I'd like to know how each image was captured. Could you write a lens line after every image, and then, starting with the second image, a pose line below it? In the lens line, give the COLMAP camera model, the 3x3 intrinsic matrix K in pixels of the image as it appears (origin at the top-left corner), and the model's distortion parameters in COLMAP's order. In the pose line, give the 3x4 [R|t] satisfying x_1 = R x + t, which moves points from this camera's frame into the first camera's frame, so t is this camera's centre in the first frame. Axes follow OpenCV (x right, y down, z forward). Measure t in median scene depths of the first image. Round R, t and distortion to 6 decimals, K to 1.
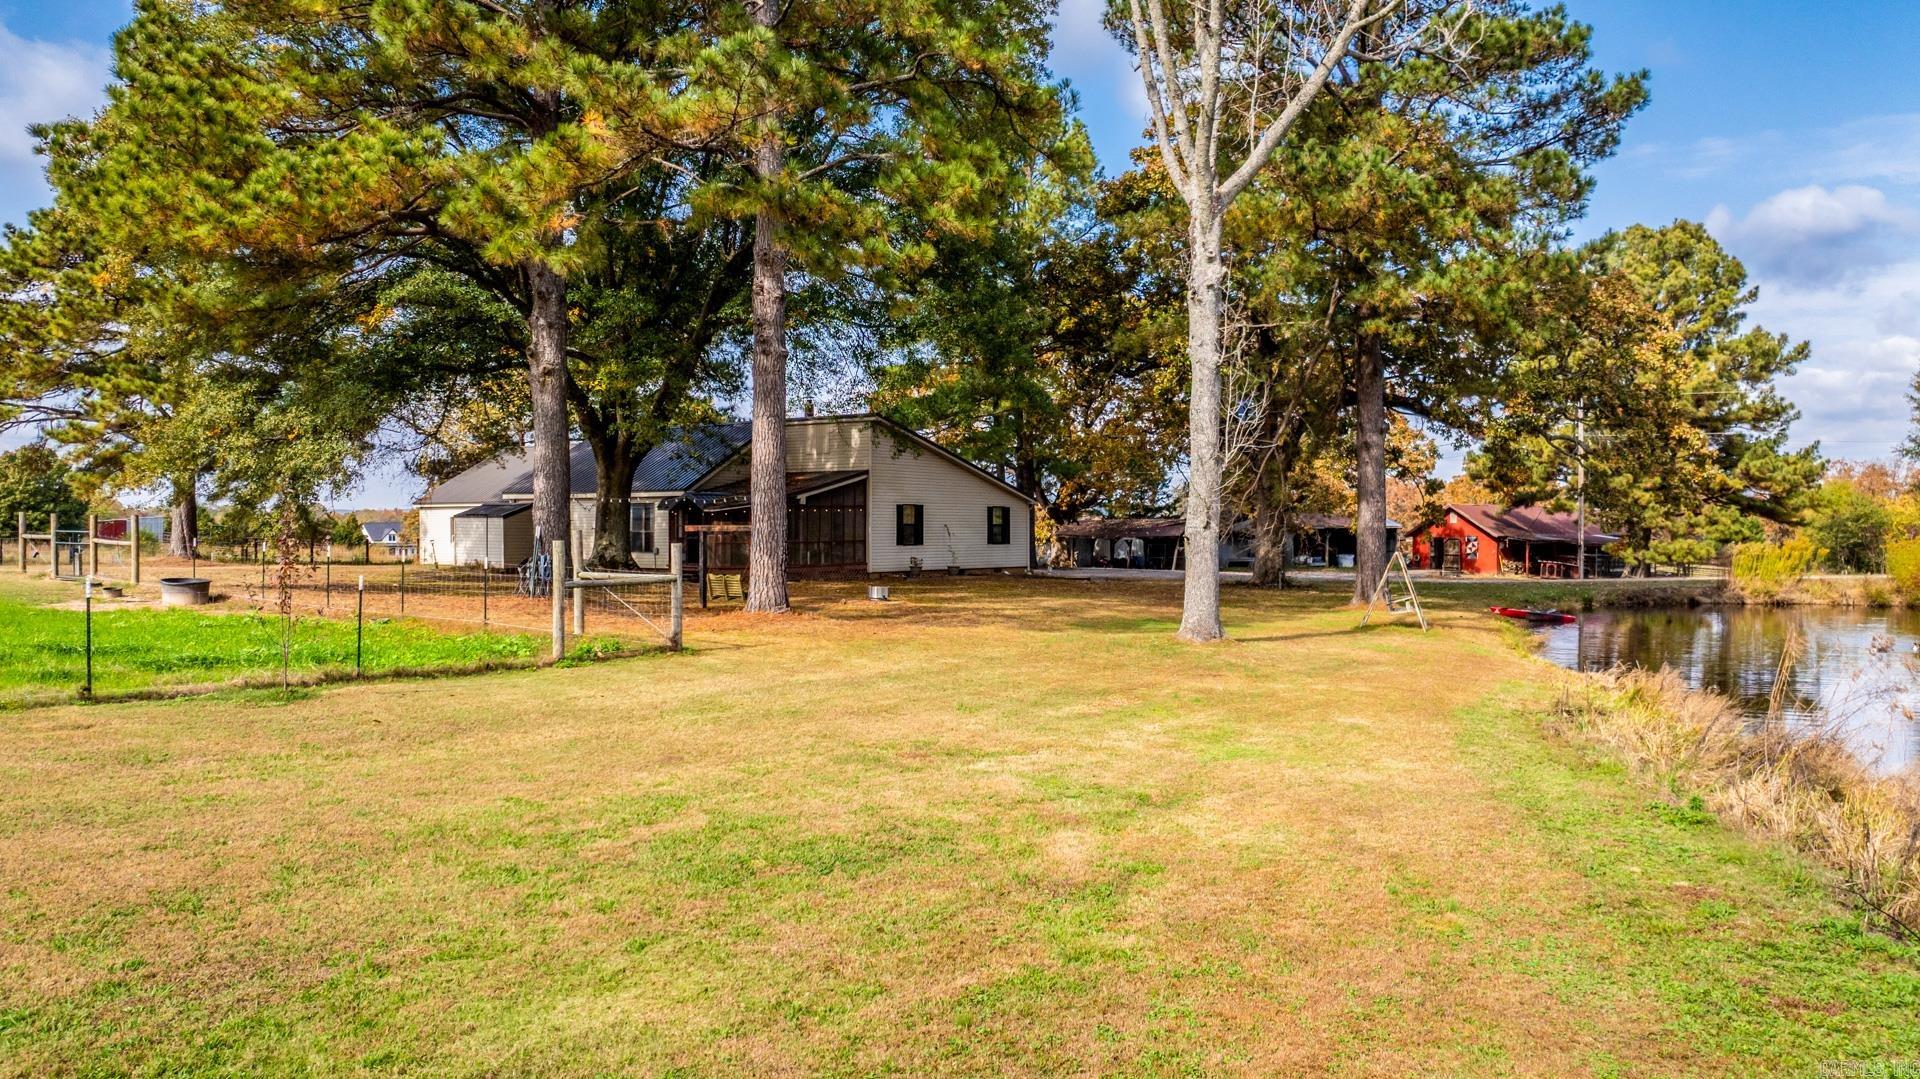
lens RADIAL K [[1475.3, 0, 960.0], [0, 1475.3, 539.5], [0, 0, 1]] dist [-0.135285, 0.188583]
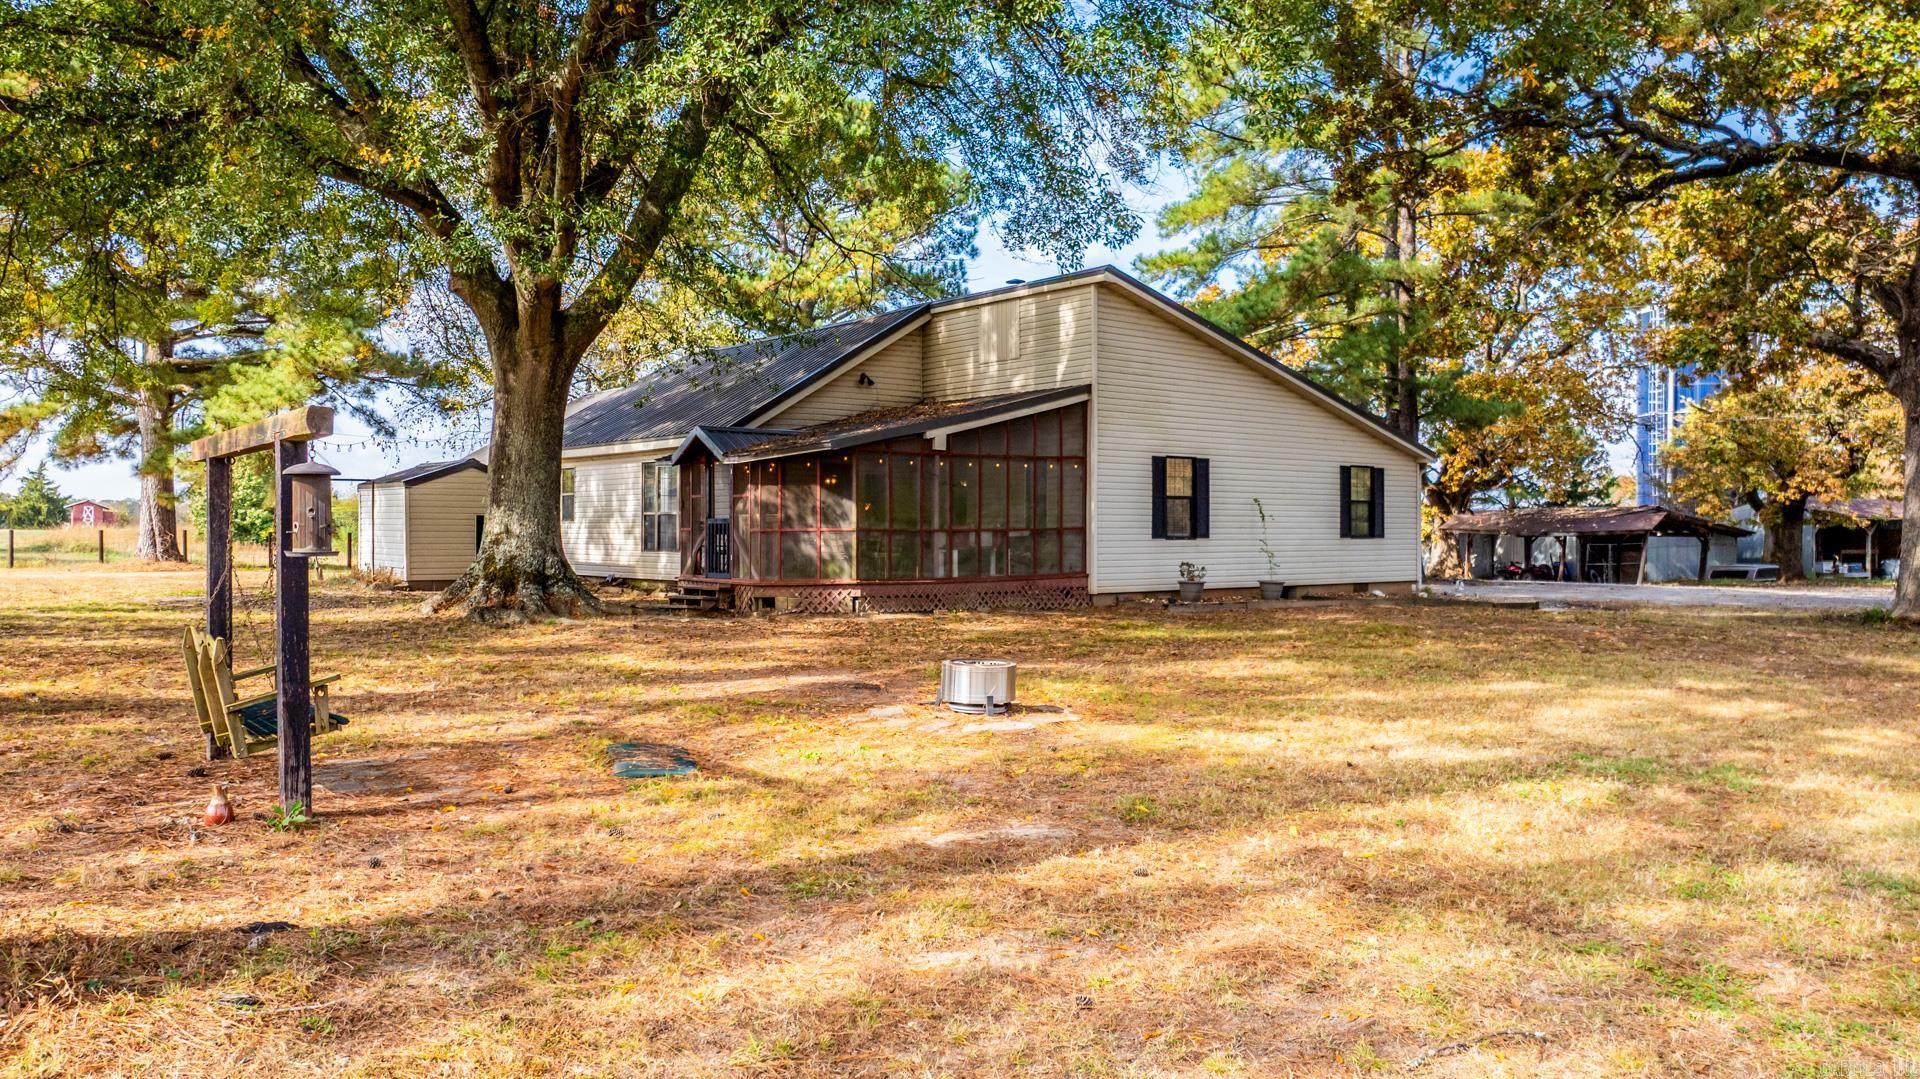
lens RADIAL K [[1391.9, 0, 960.0], [0, 1391.9, 539.5], [0, 0, 1]] dist [-0.019065, -0.001342]
pose [[0.971248, 0.000012, -0.238069, 0.005124], [-0.000851, 0.999994, -0.003421, 0.005503], [0.238068, 0.003525, 0.971242, 0.496287]]
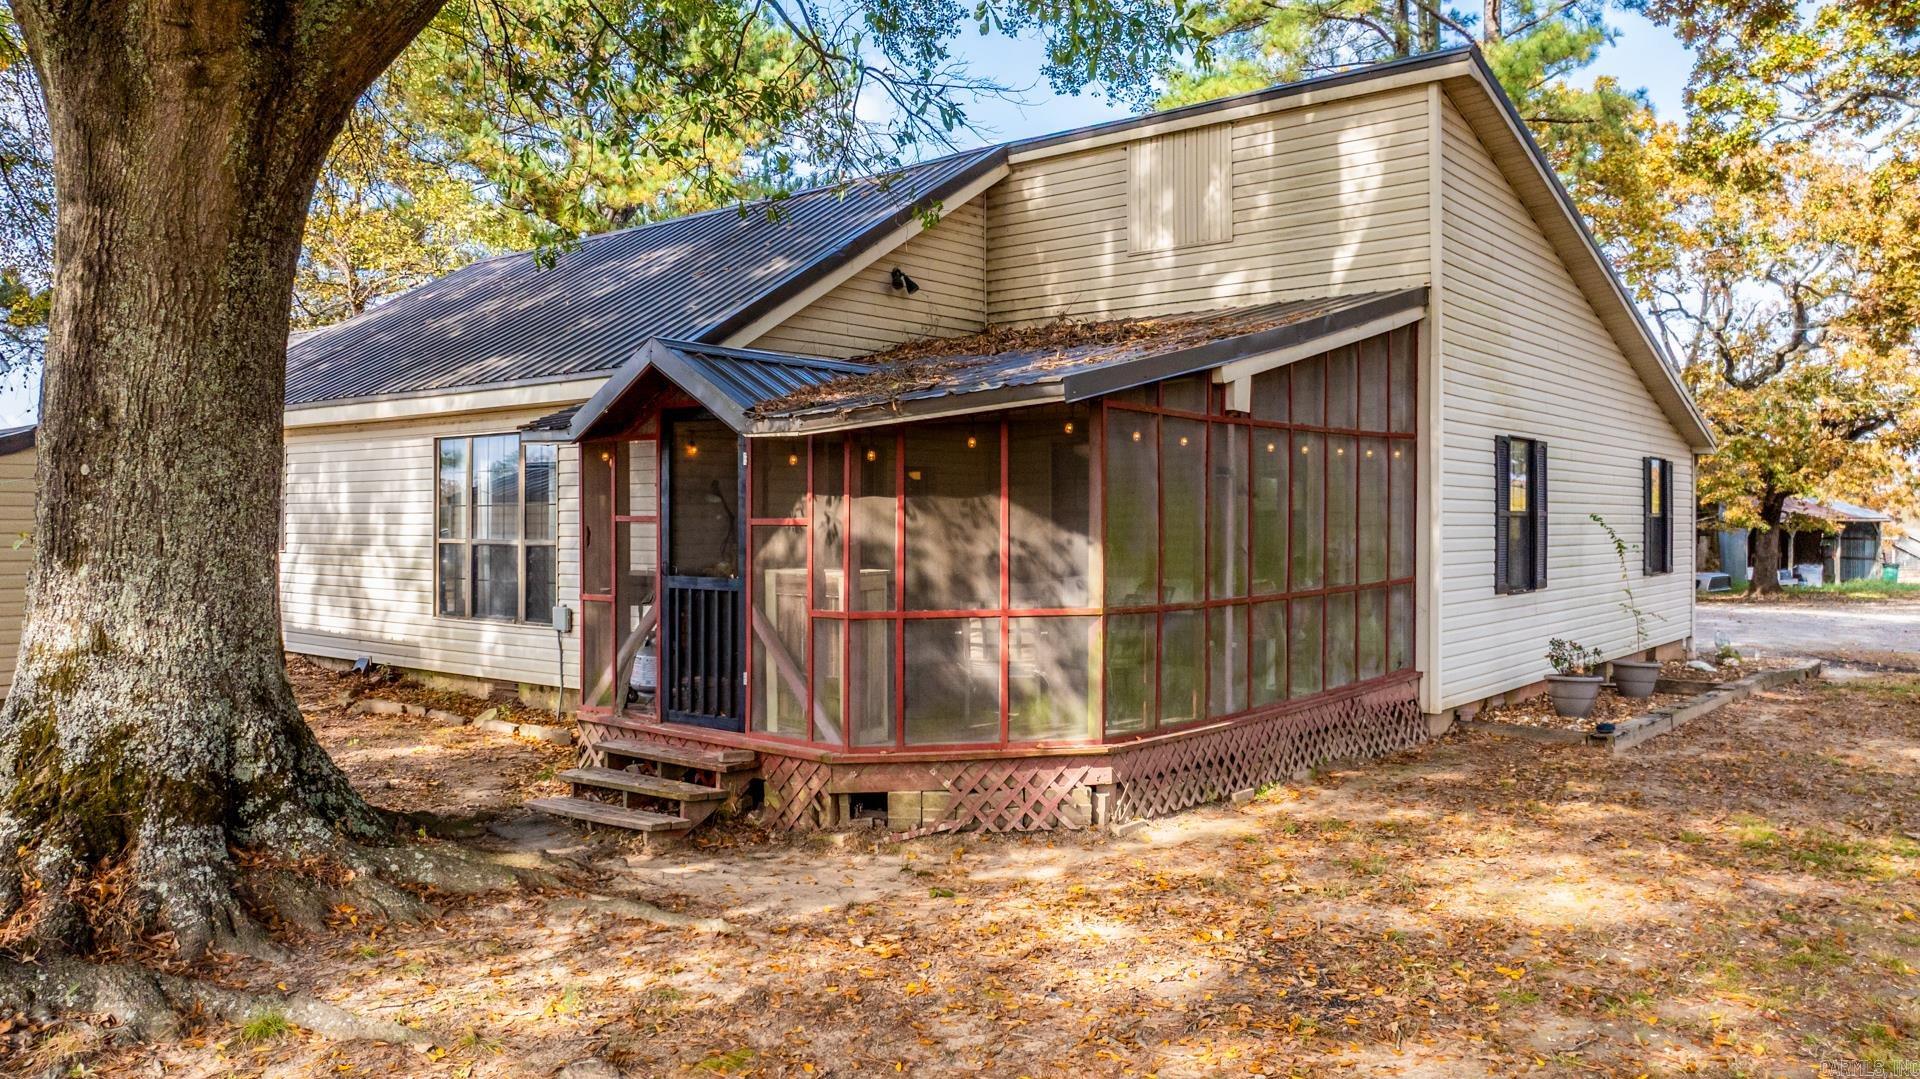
lens RADIAL K [[1391.9, 0, 960.0], [0, 1391.9, 539.5], [0, 0, 1]] dist [-0.019065, -0.001342]
pose [[0.999163, -0.001027, -0.040888, -0.118336], [0.001234, 0.999987, 0.005047, -0.006552], [0.040882, -0.005093, 0.999151, 0.705346]]
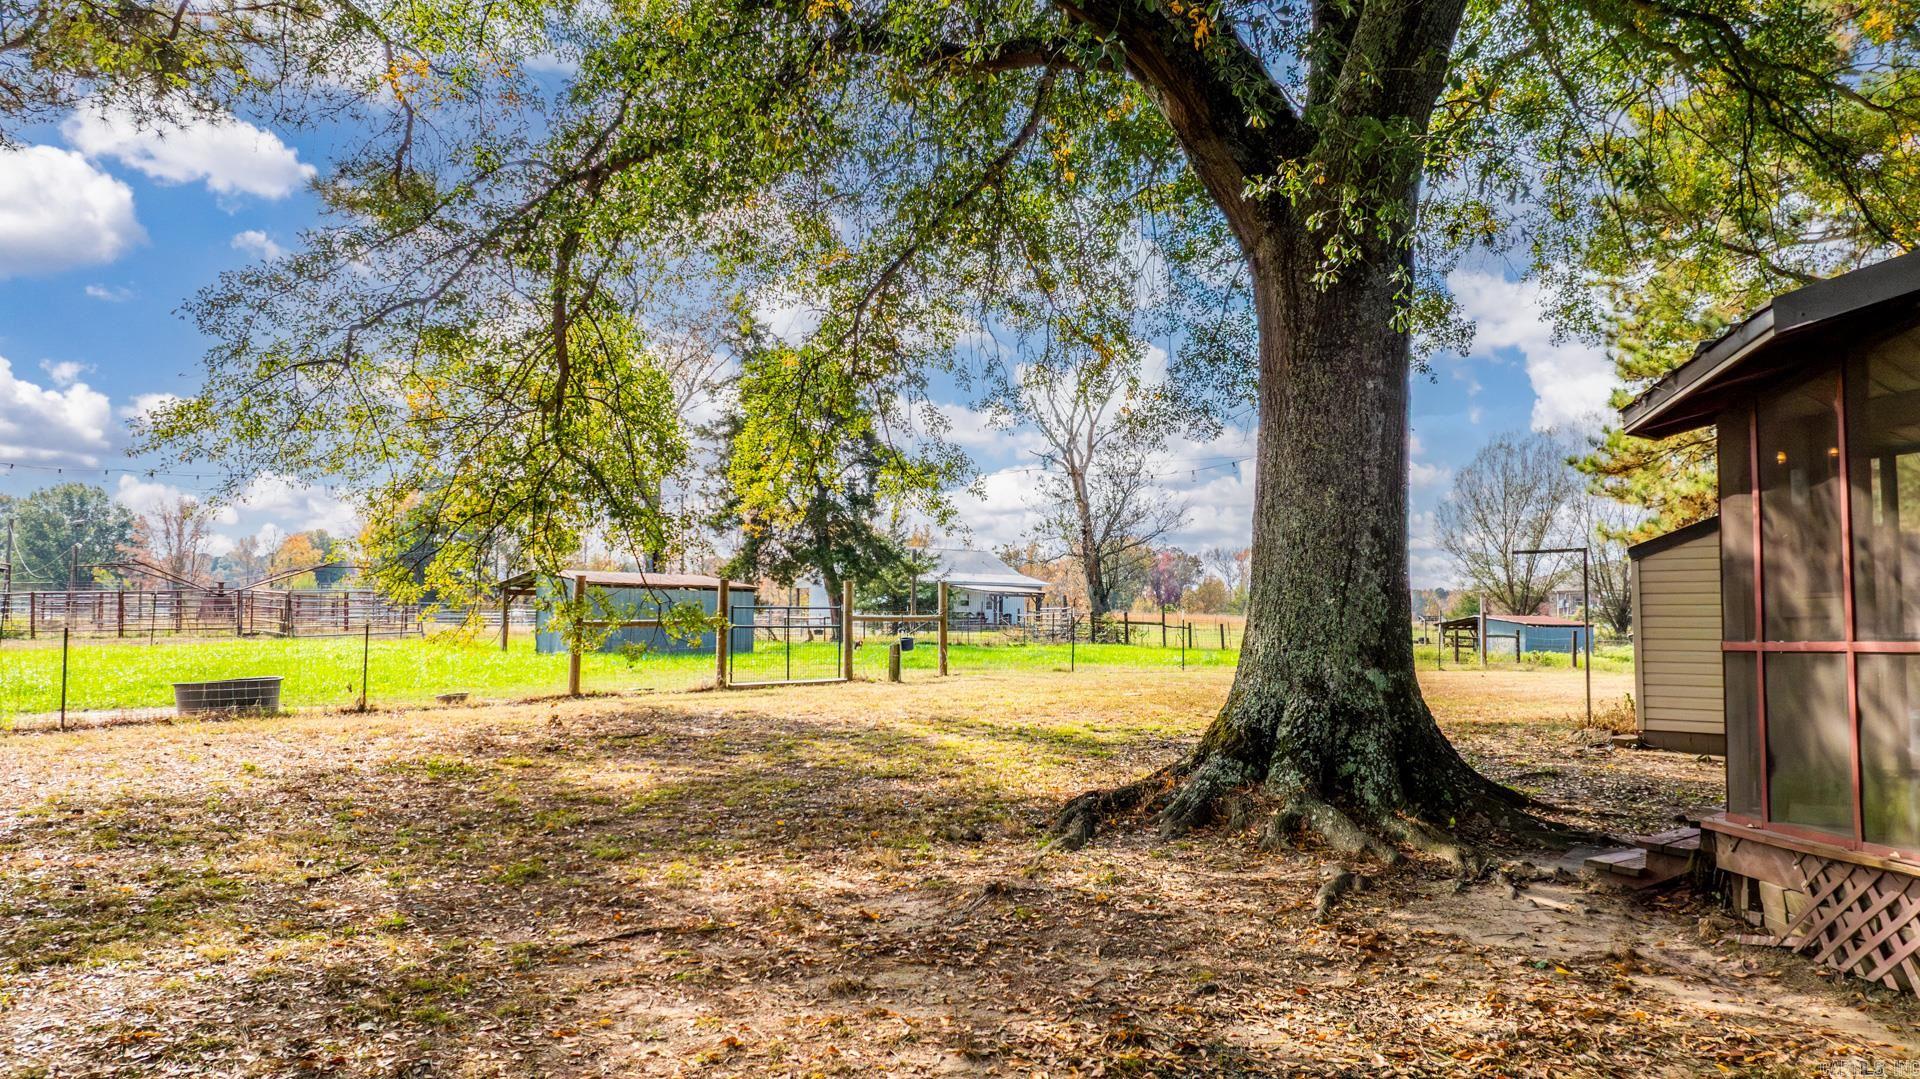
lens RADIAL K [[1391.9, 0, 960.0], [0, 1391.9, 539.5], [0, 0, 1]] dist [-0.019065, -0.001342]
pose [[-0.131173, -0.060135, -0.989534, -0.017048], [-0.007439, 0.998190, -0.059675, 0.000255], [0.991332, -0.000466, -0.131383, 0.797758]]
